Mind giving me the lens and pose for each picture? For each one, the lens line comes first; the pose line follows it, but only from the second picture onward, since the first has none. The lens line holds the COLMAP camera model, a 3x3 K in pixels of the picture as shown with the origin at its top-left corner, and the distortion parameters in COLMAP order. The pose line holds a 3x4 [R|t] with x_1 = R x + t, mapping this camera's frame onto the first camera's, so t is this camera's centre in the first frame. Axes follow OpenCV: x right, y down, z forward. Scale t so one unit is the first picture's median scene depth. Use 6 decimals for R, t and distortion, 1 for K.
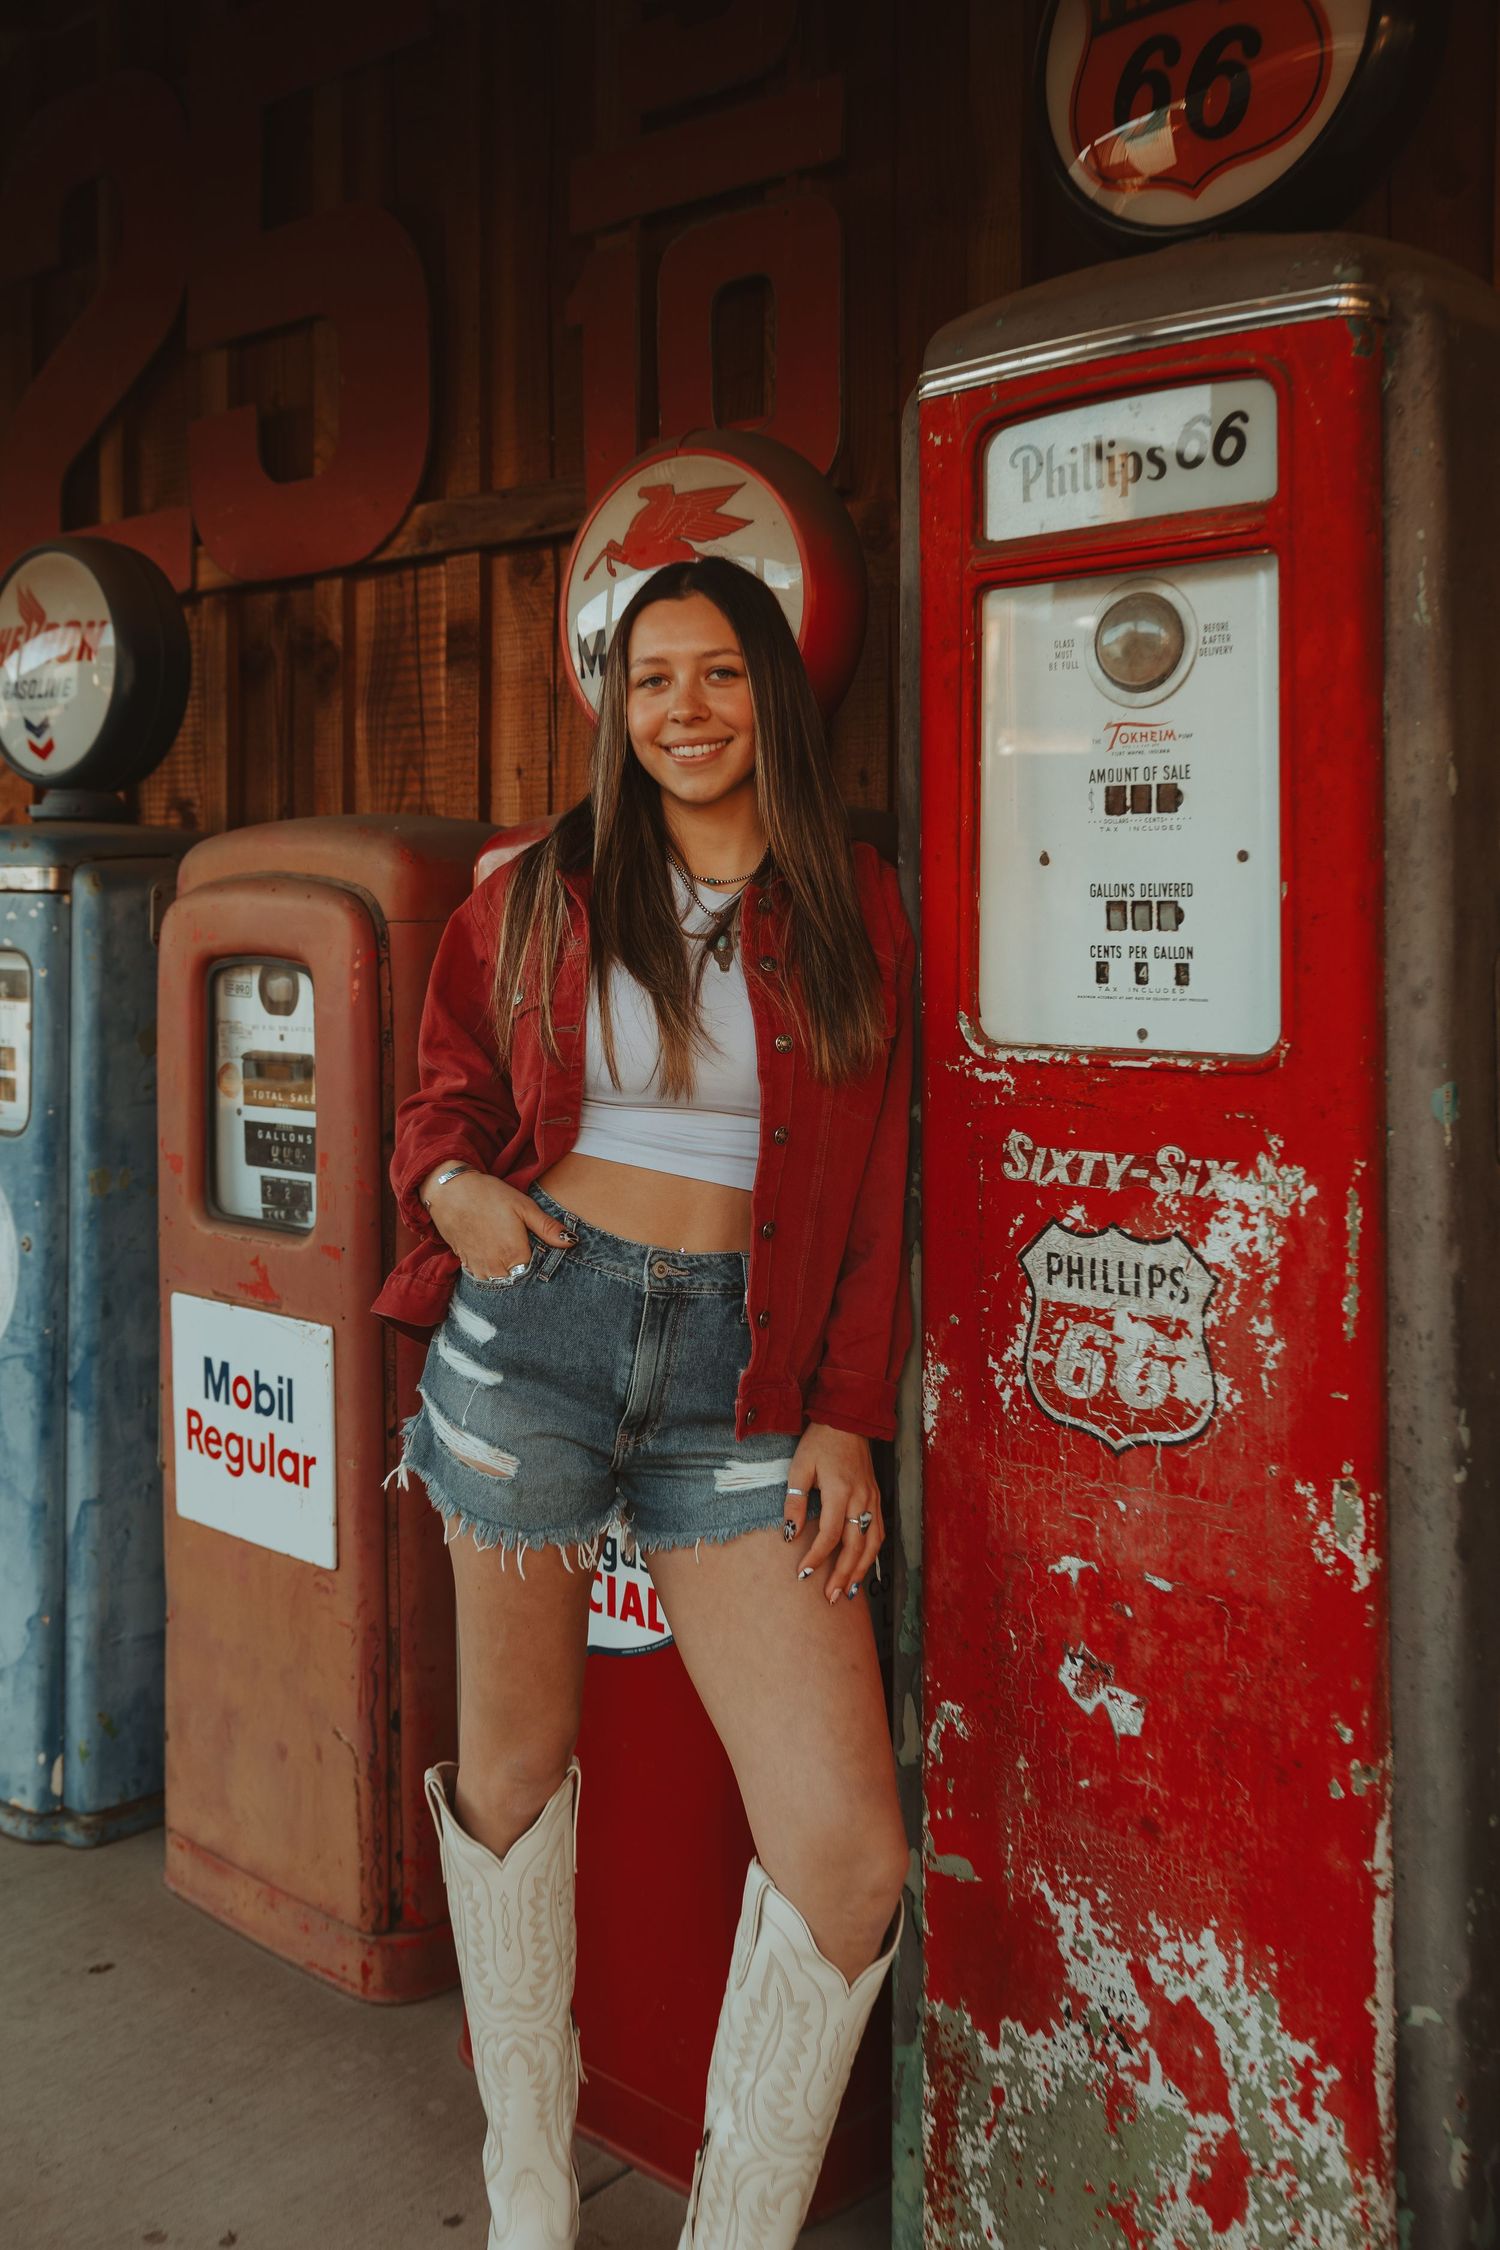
lens RADIAL K [[2112.6, 0, 679.2], [0, 2112.6, 919.3], [0, 0, 1]] dist [0.026501, -0.013109]
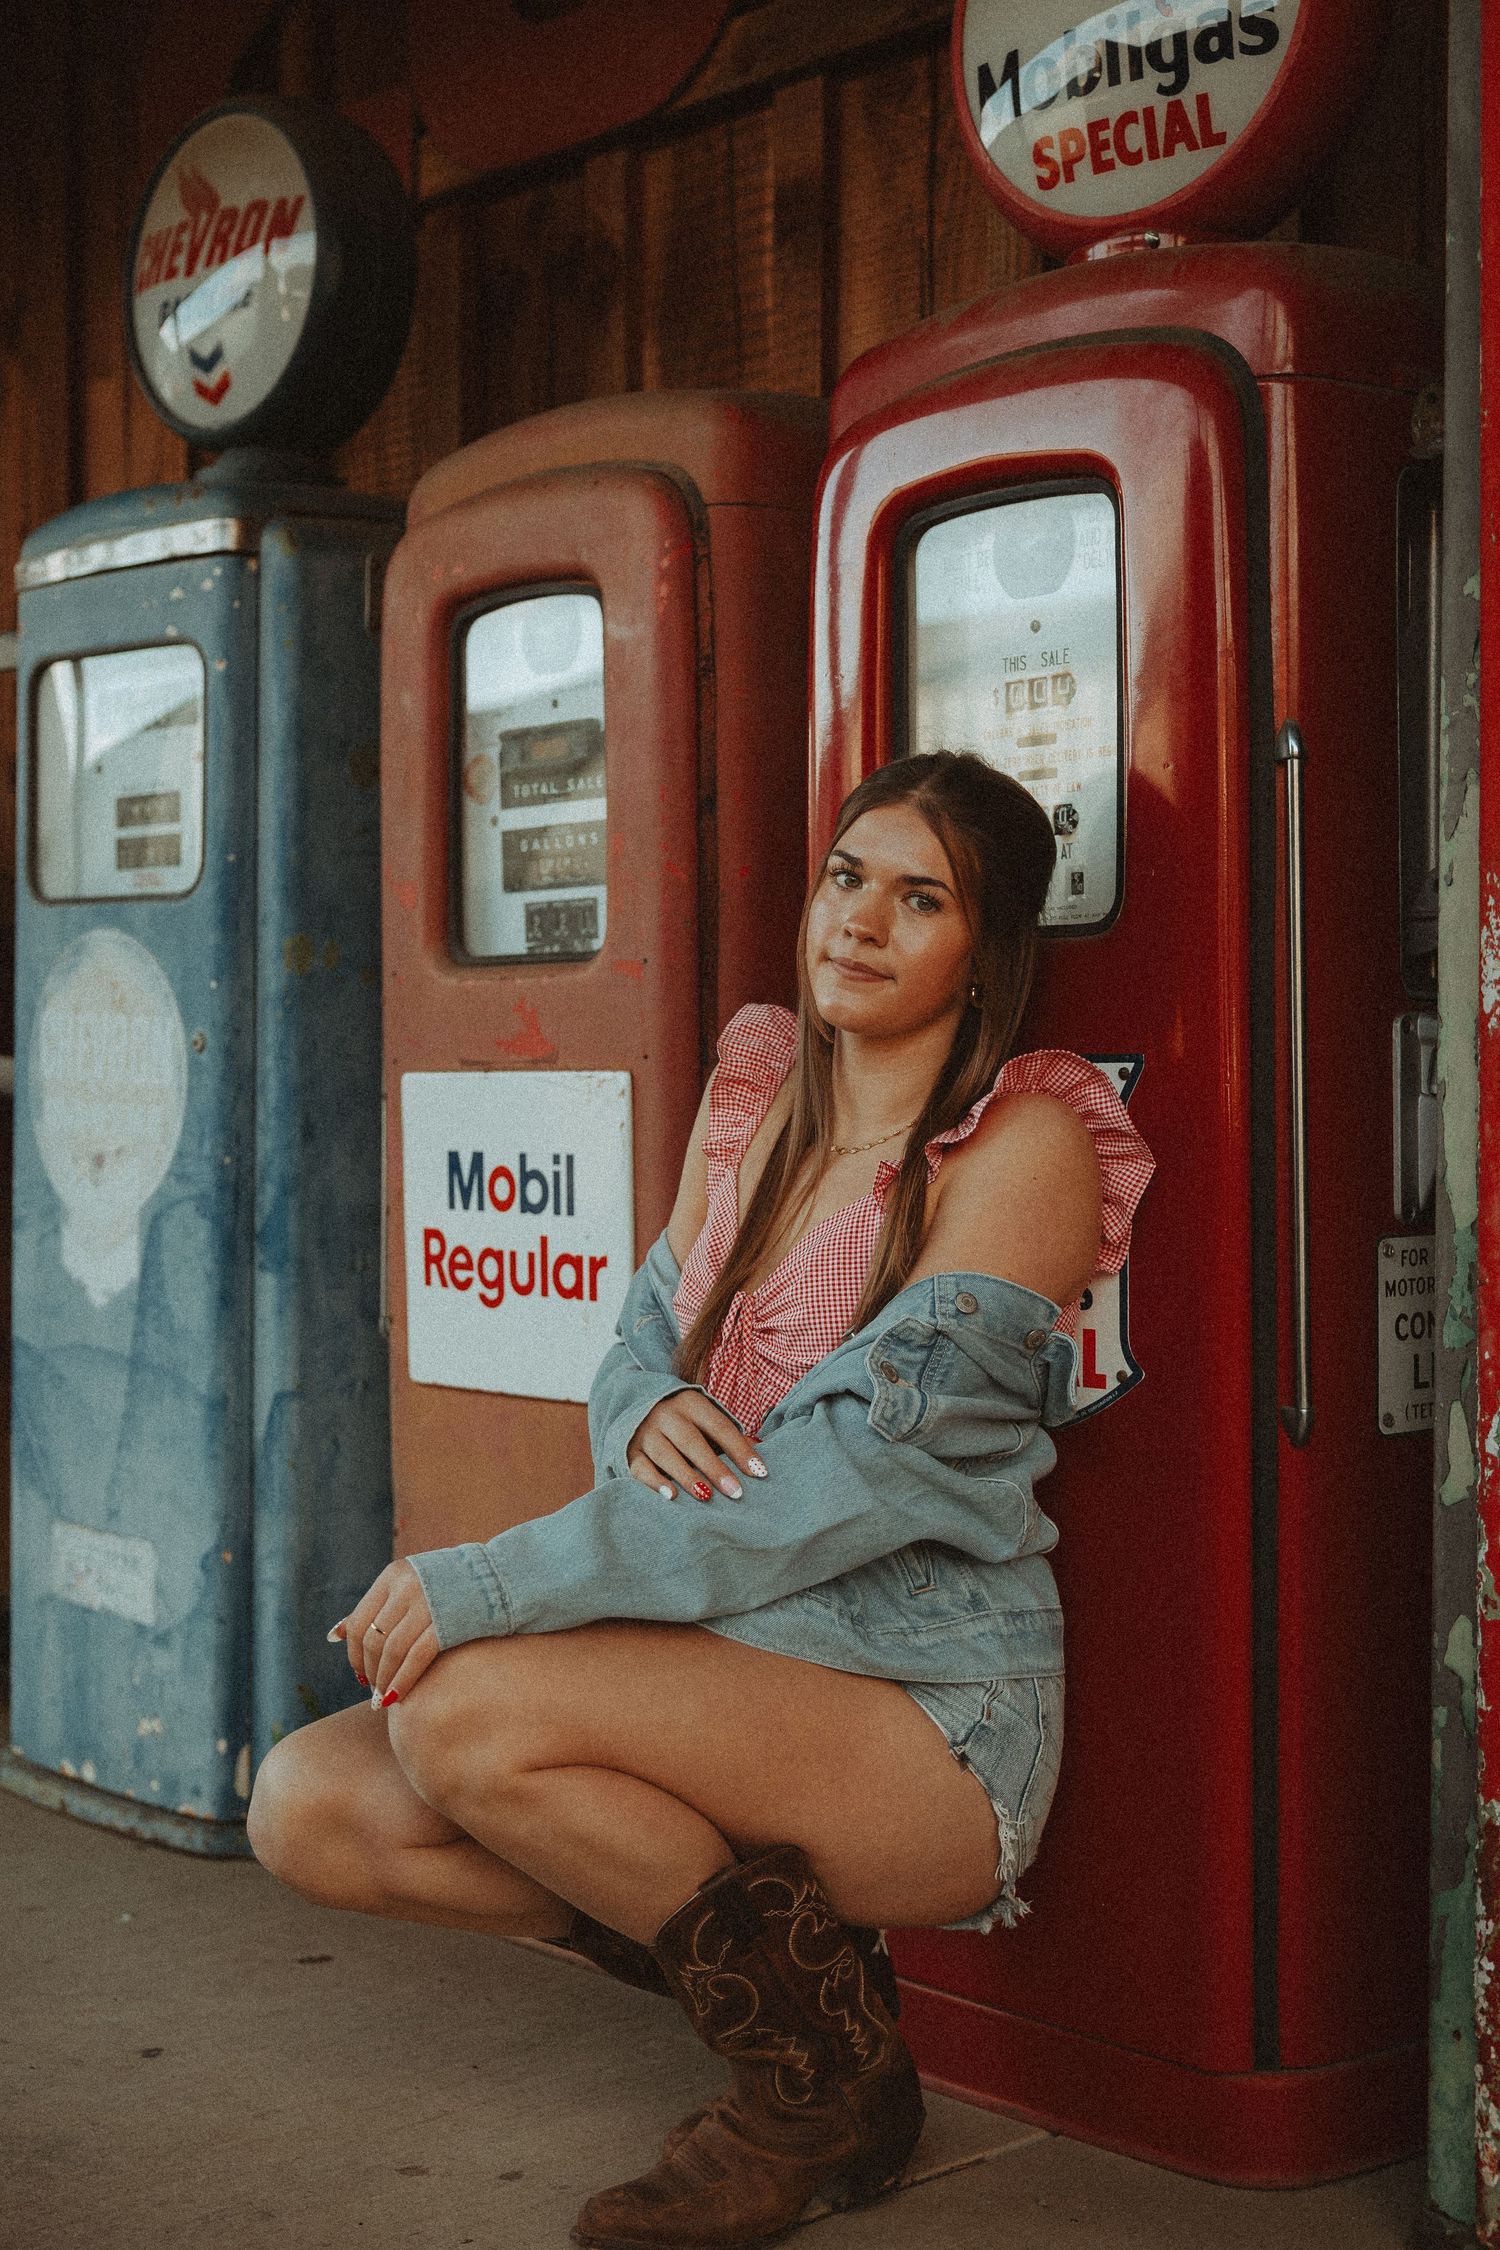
lens RADIAL K [[3064.3, 0, 823.1], [0, 3064.3, 1271.9], [0, 0, 1]] dist [-0.011248, 0.062758]
pose [[0.998054, 0.003298, -0.062265, -0.031047], [-0.002397, 0.999891, 0.014553, 0.231298], [0.062306, -0.014376, 0.997954, -0.037324]]
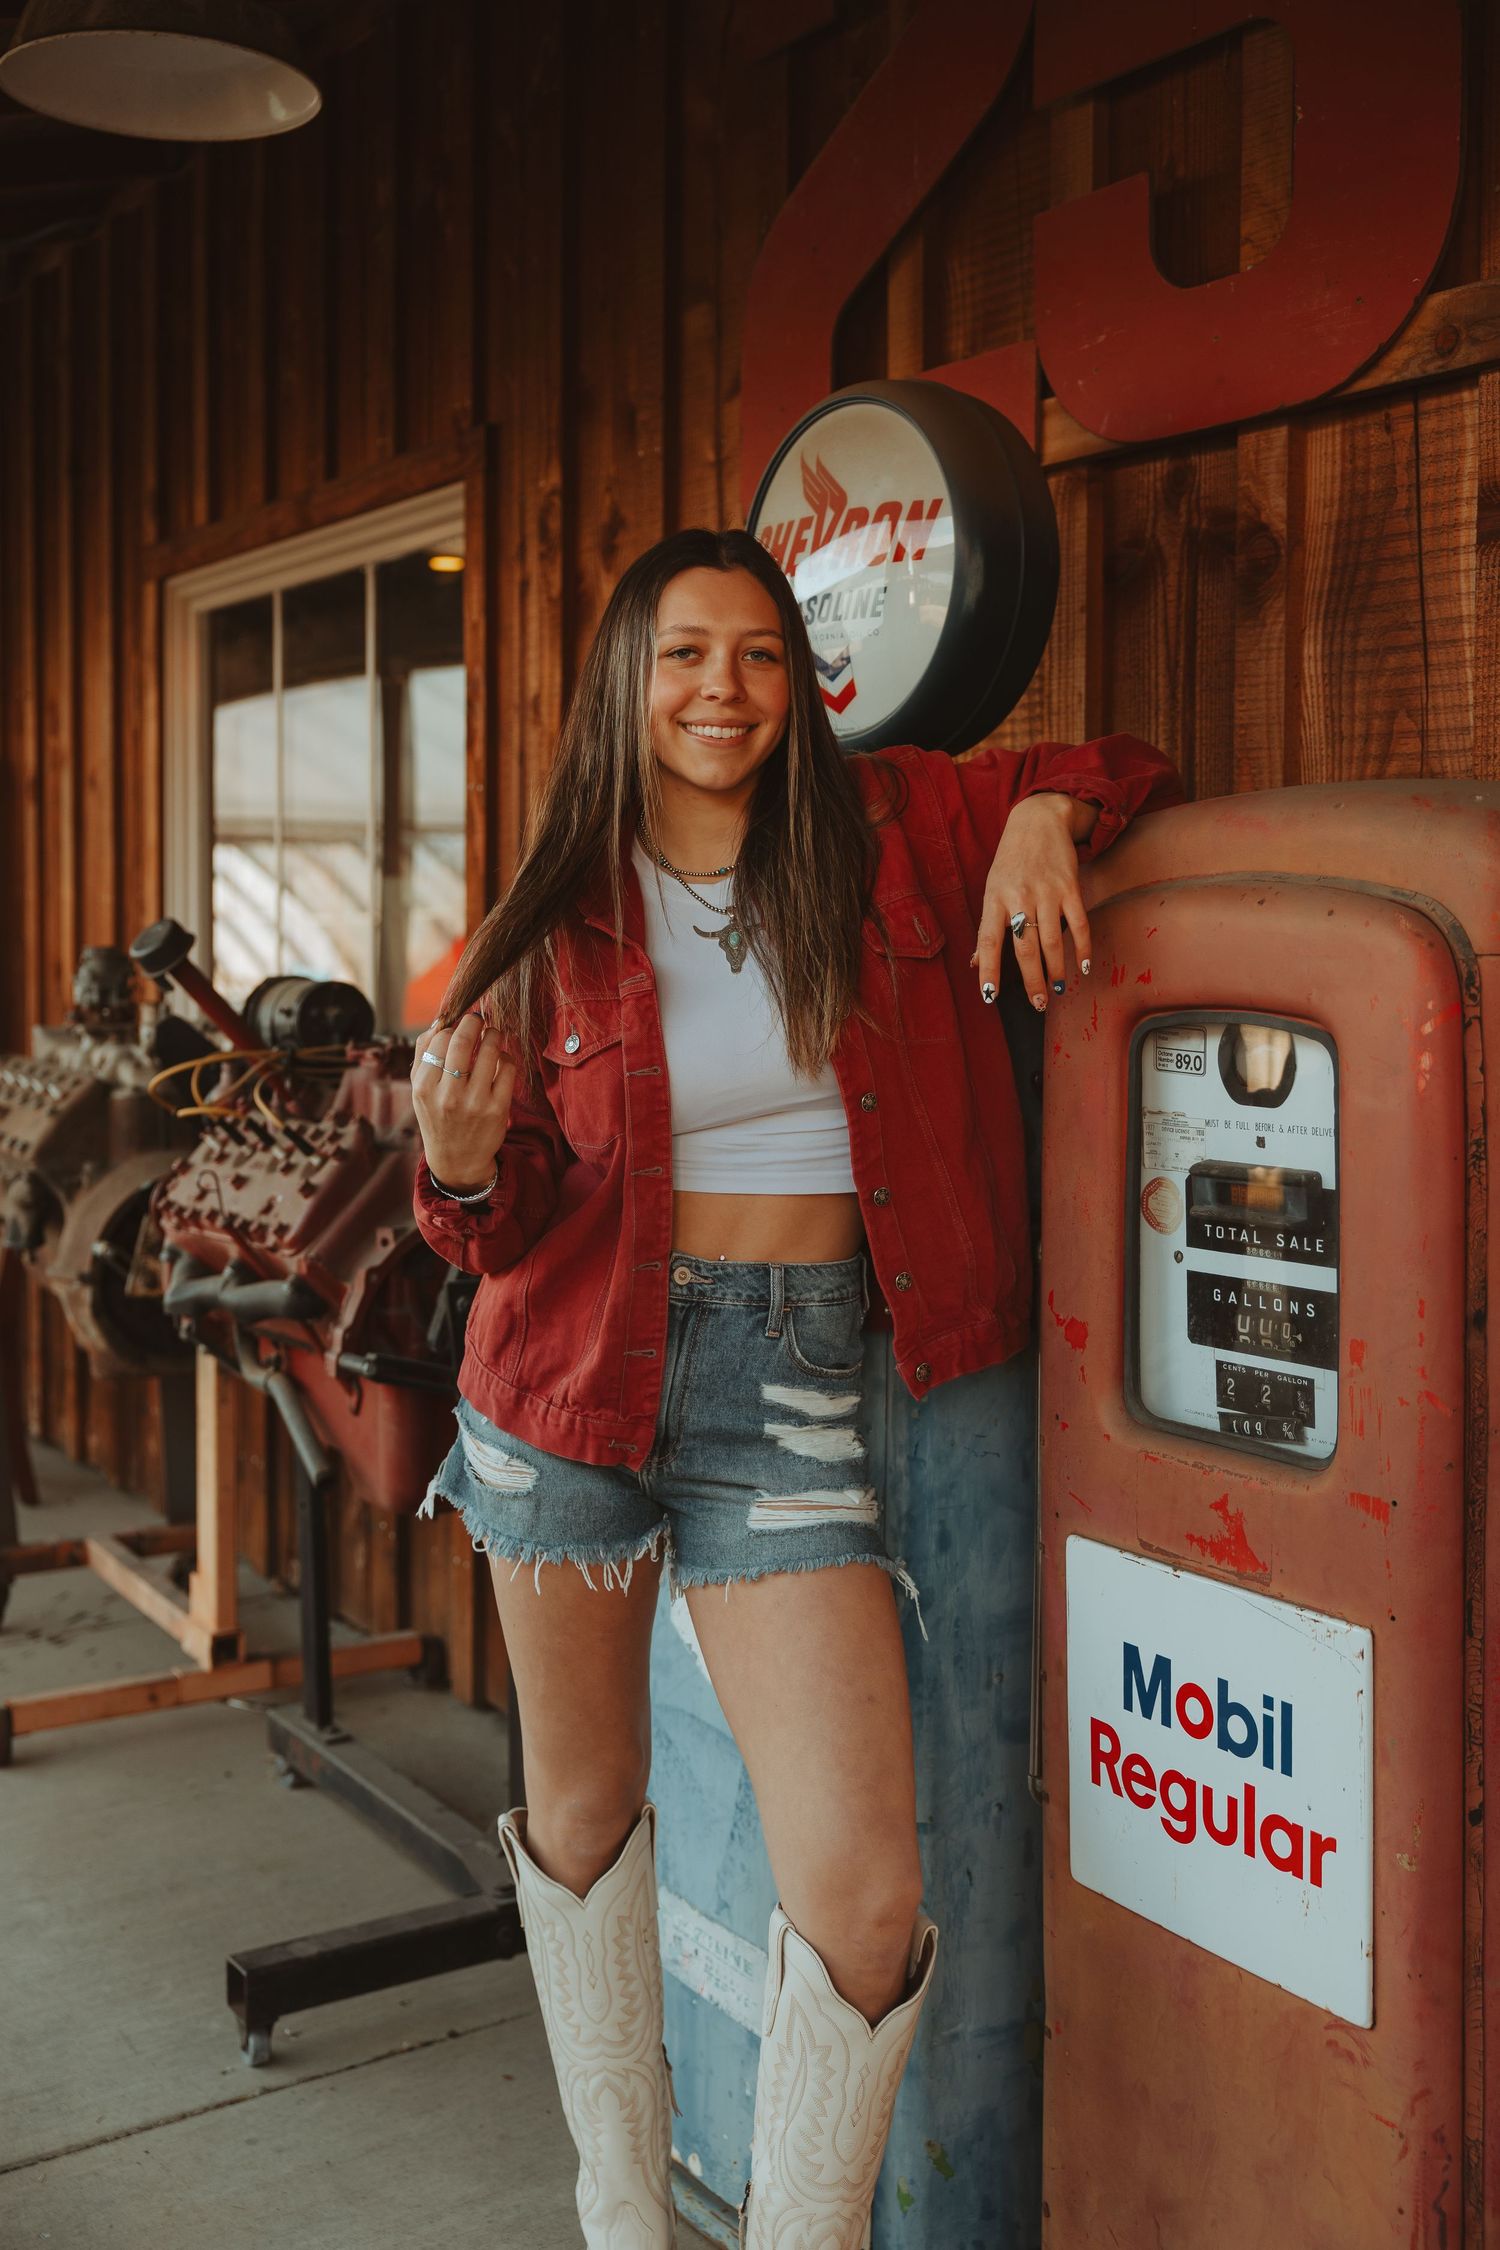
lens RADIAL K [[2315.9, 0, 786.4], [0, 2315.9, 1005.9], [0, 0, 1]] dist [0.004713, -0.002293]
pose [[0.976185, 0.013123, -0.216544, -0.175060], [-0.008393, 0.999706, 0.022748, 0.002060], [0.216779, -0.020389, 0.976008, 0.307960]]
